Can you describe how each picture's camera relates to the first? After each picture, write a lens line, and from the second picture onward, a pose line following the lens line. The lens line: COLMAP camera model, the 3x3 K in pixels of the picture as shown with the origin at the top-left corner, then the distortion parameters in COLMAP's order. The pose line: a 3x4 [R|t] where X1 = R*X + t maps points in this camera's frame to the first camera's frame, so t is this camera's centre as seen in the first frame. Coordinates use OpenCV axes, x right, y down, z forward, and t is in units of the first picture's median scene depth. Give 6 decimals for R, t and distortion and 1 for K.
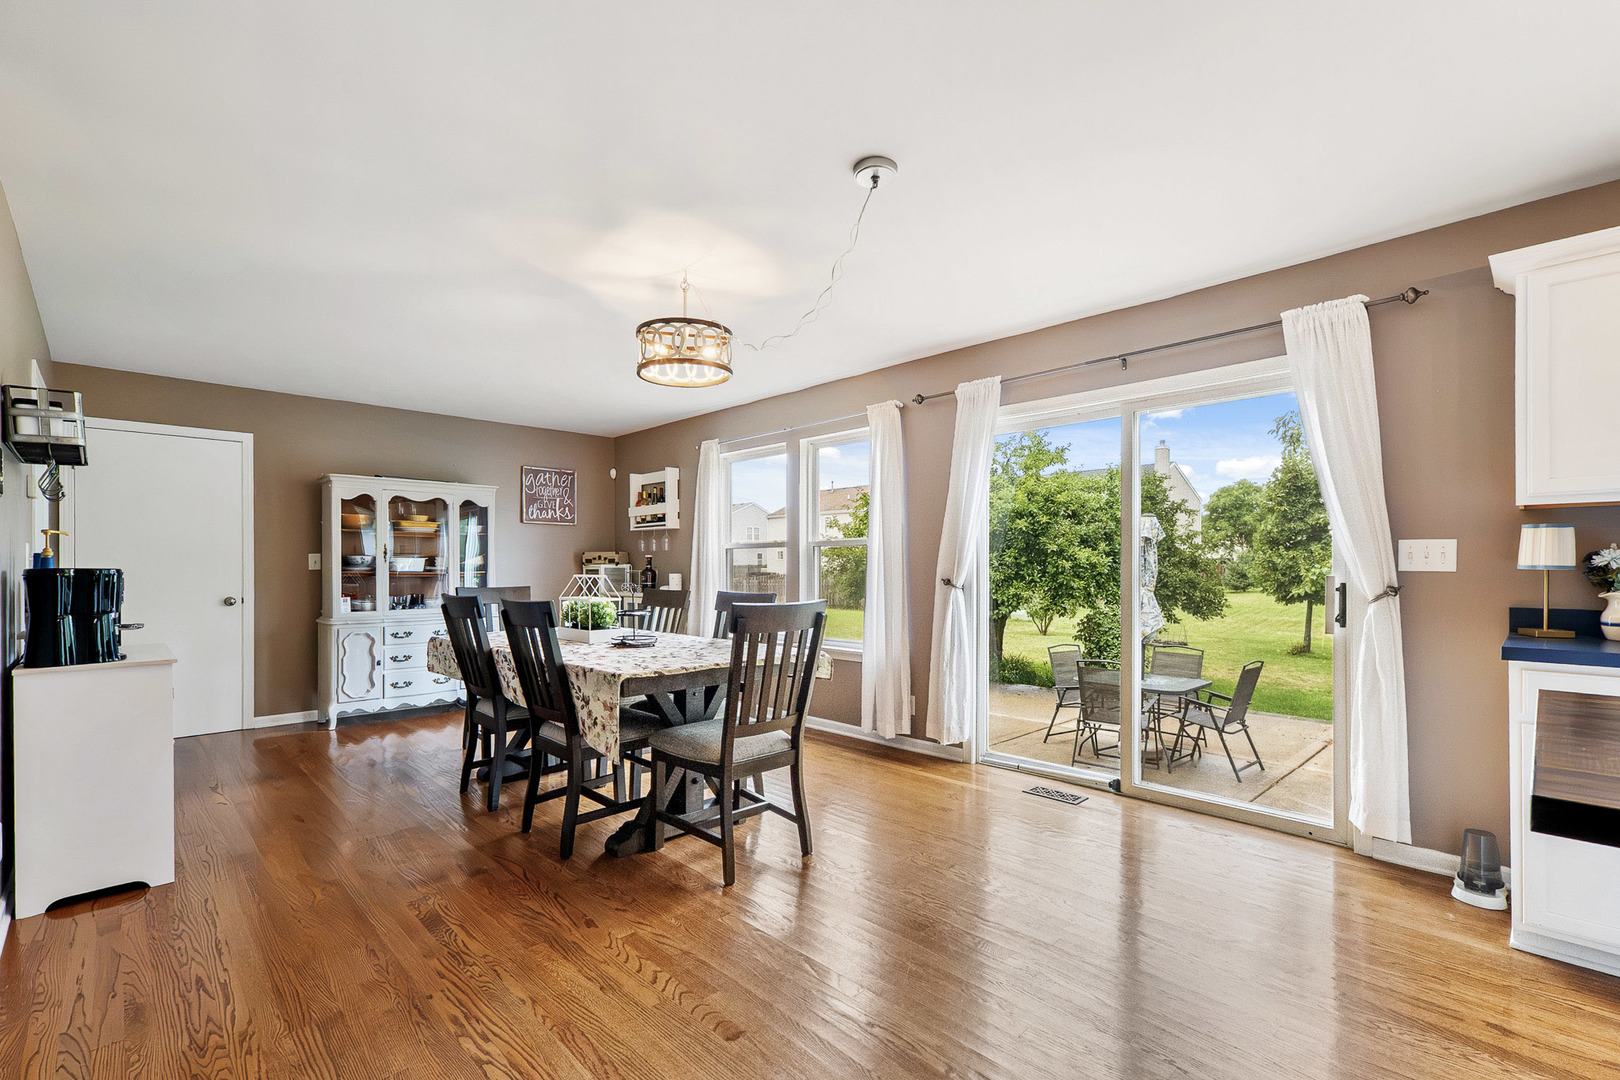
lens RADIAL K [[715.0, 0, 818.2], [0, 715.0, 566.9], [0, 0, 1]] dist [0.008157, 0.001376]
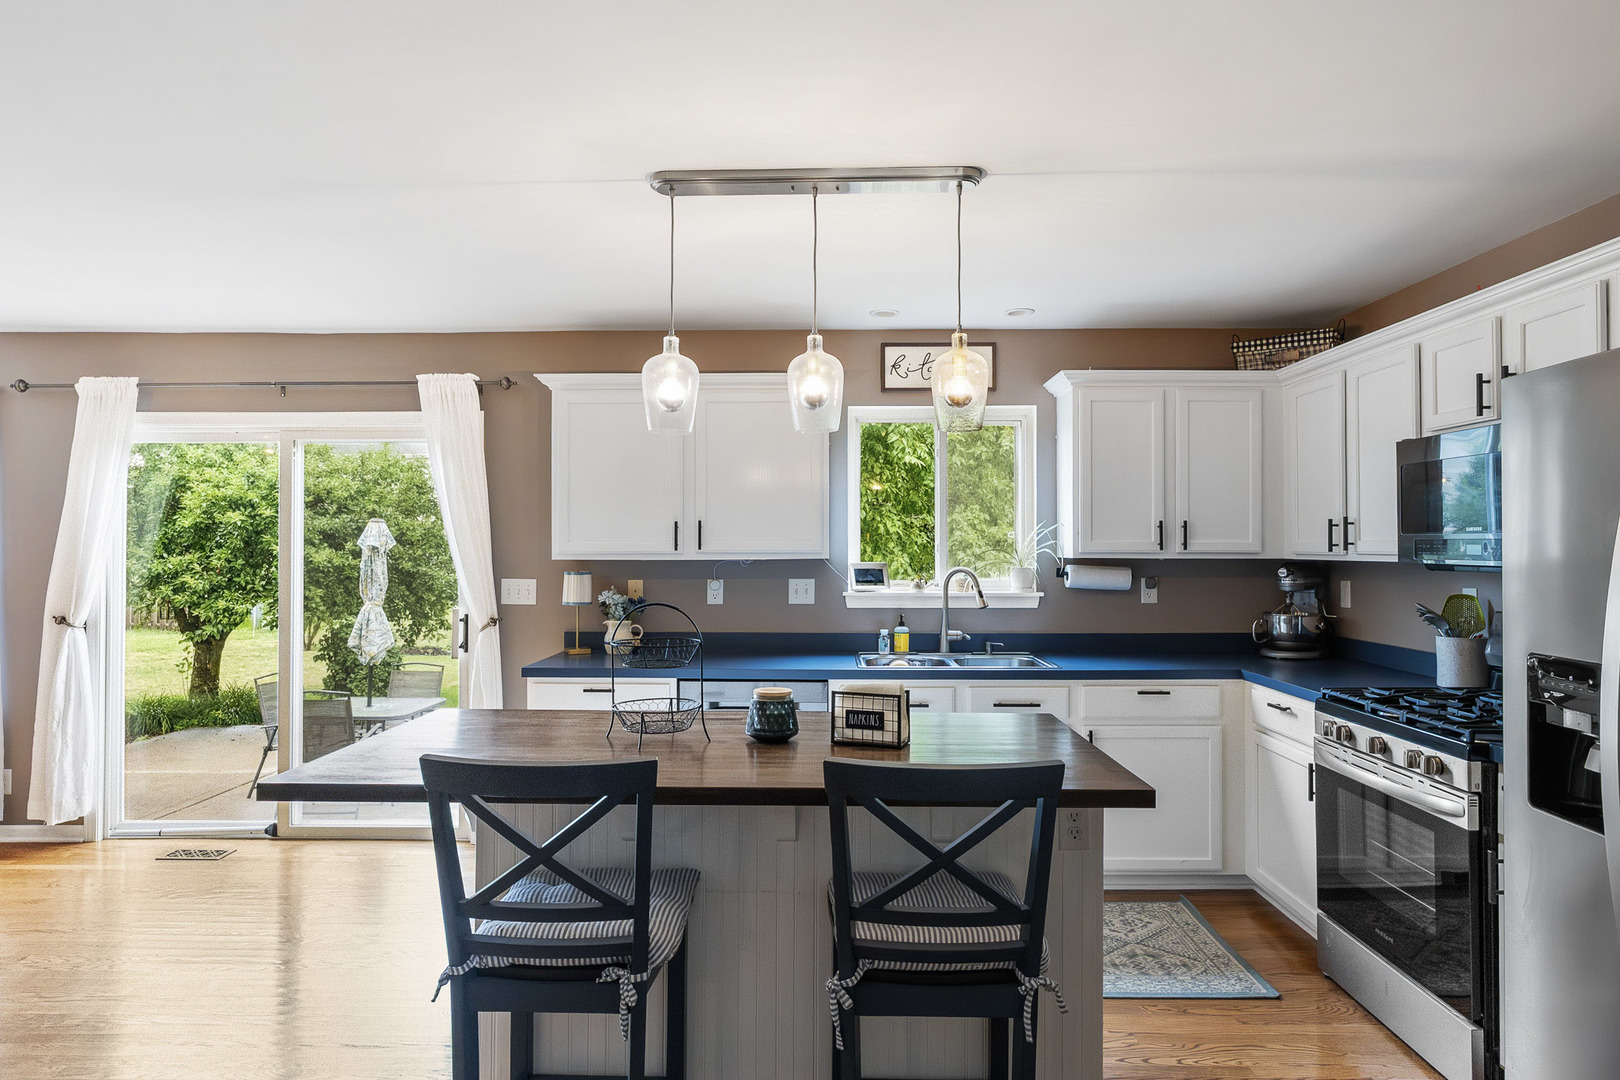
lens RADIAL K [[943.0, 0, 822.5], [0, 943.0, 534.7], [0, 0, 1]] dist [-0.007859, -0.001929]
pose [[0.708905, 0.009414, 0.705241, 0.049600], [-0.000076, 0.999912, -0.013271, -0.069378], [-0.705304, 0.009354, 0.708844, -0.394351]]
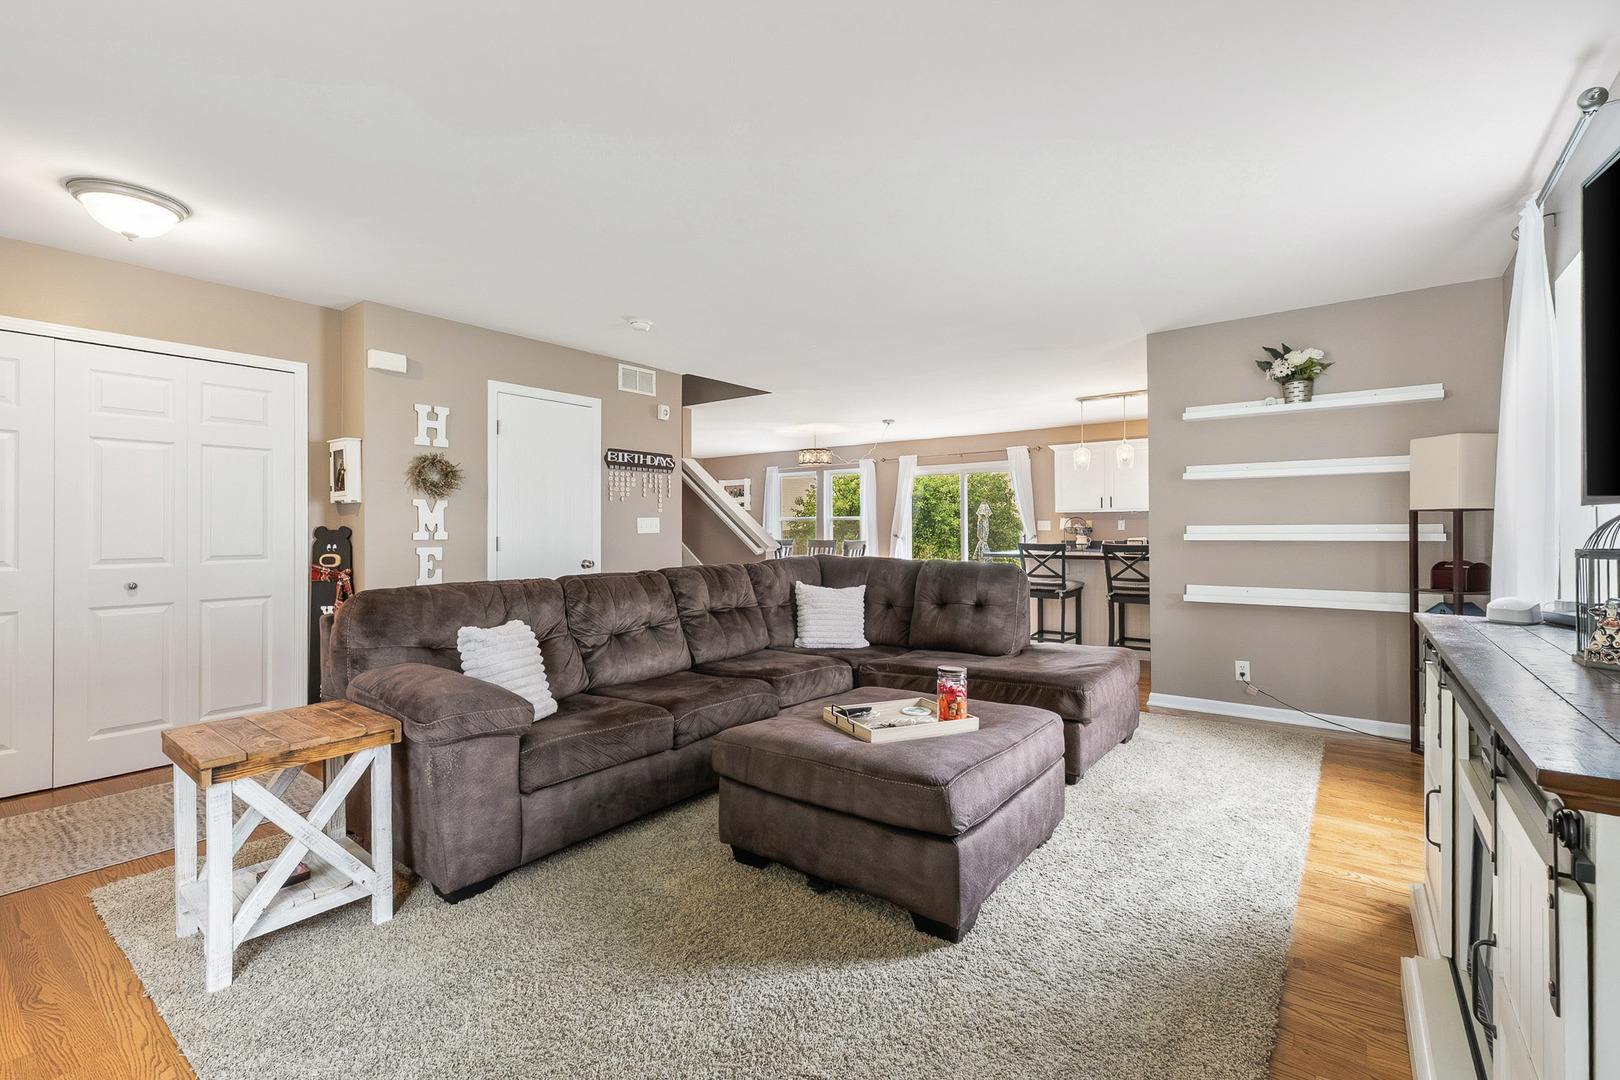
lens RADIAL K [[715.0, 0, 816.7], [0, 715.0, 526.1], [0, 0, 1]] dist [0.008157, 0.001376]
pose [[0.989679, -0.001063, 0.143300, -0.501921], [0.001964, 0.999979, -0.006147, 0.003570], [-0.143291, 0.006365, 0.989660, -1.590863]]
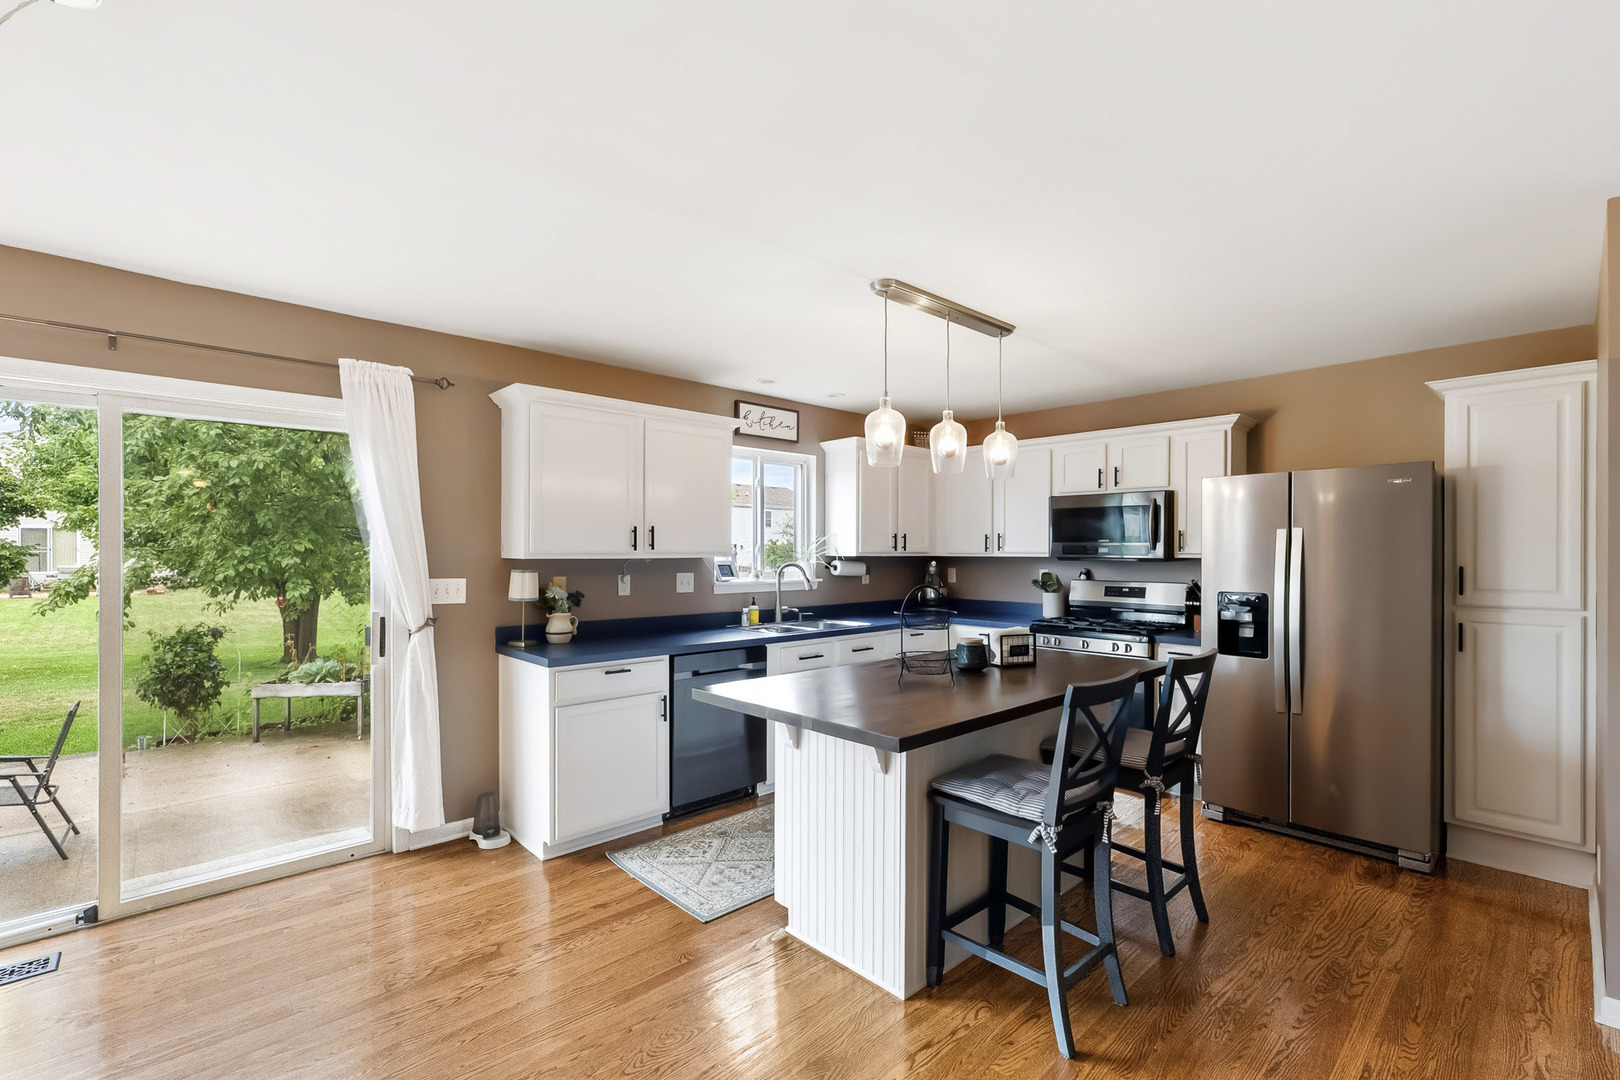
lens RADIAL K [[715.0, 0, 802.1], [0, 715.0, 549.5], [0, 0, 1]] dist [0.008157, 0.001376]
pose [[0.023534, 0.003067, 0.999718, -0.296352], [-0.002145, 0.999993, -0.003018, -0.064476], [-0.999721, -0.002074, 0.023540, 0.258477]]
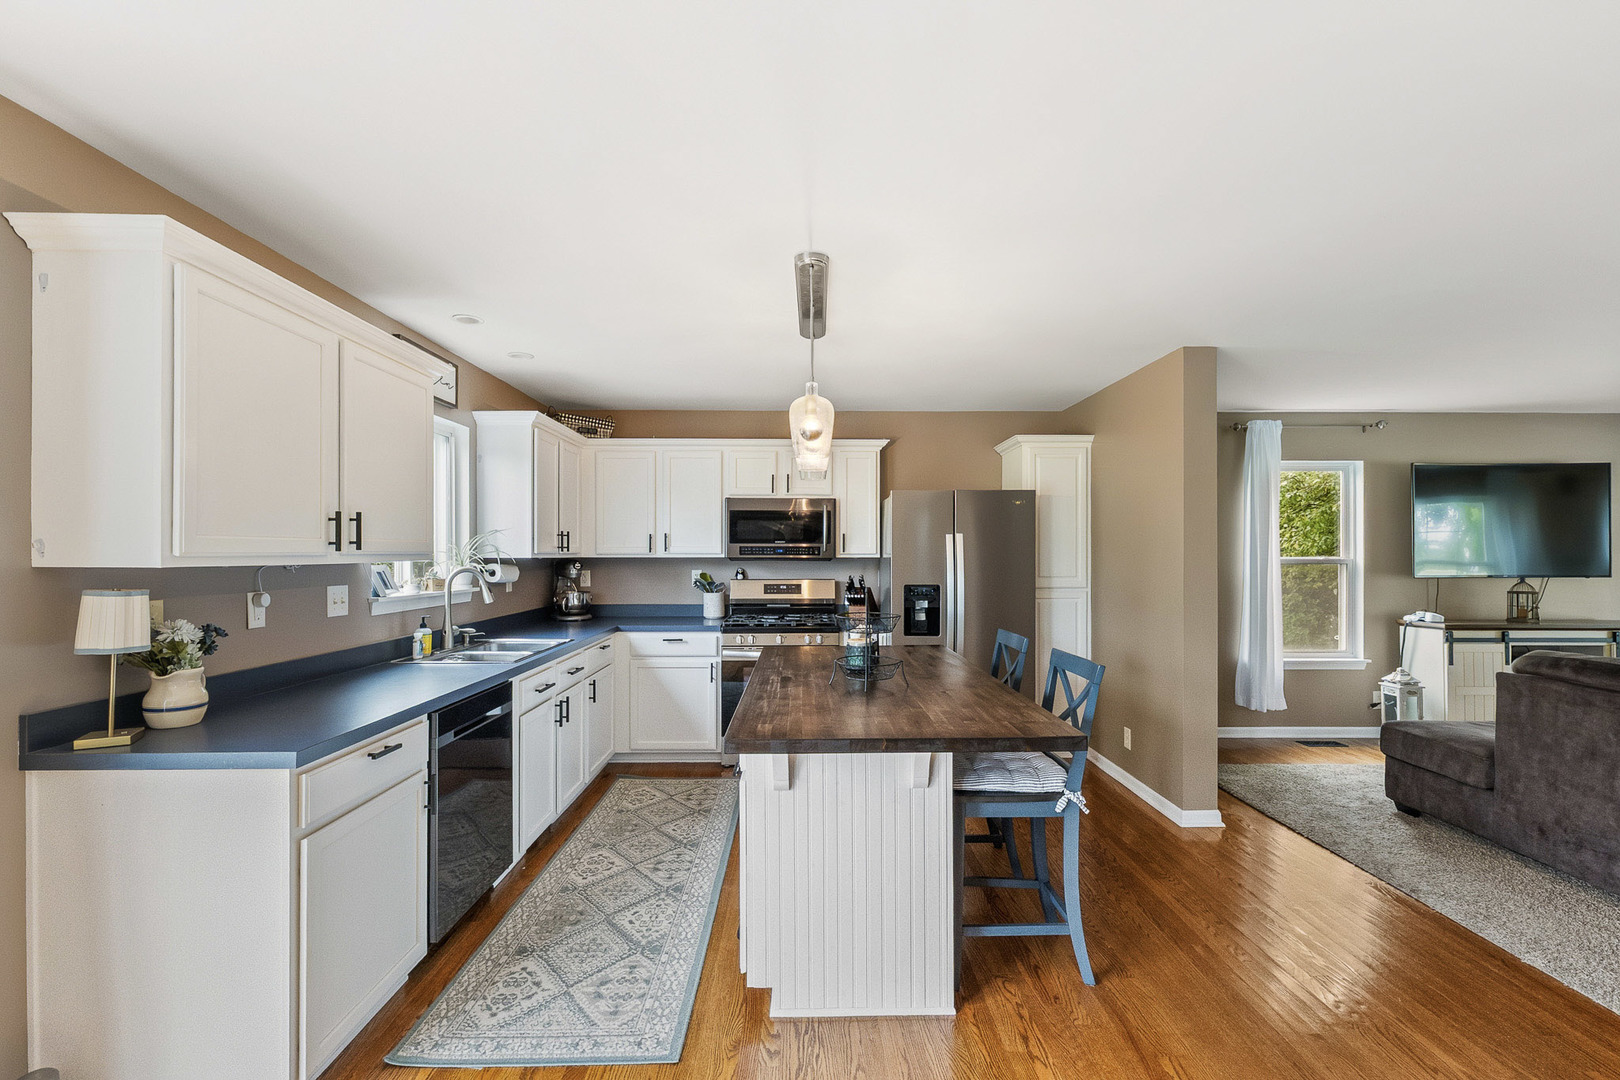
lens RADIAL K [[715.0, 0, 816.0], [0, 715.0, 548.9], [0, 0, 1]] dist [0.008157, 0.001376]
pose [[-0.728655, 0.003488, 0.684872, -0.013731], [-0.000760, 0.999982, -0.005901, -0.064137], [-0.684881, -0.004821, -0.728639, 0.687916]]
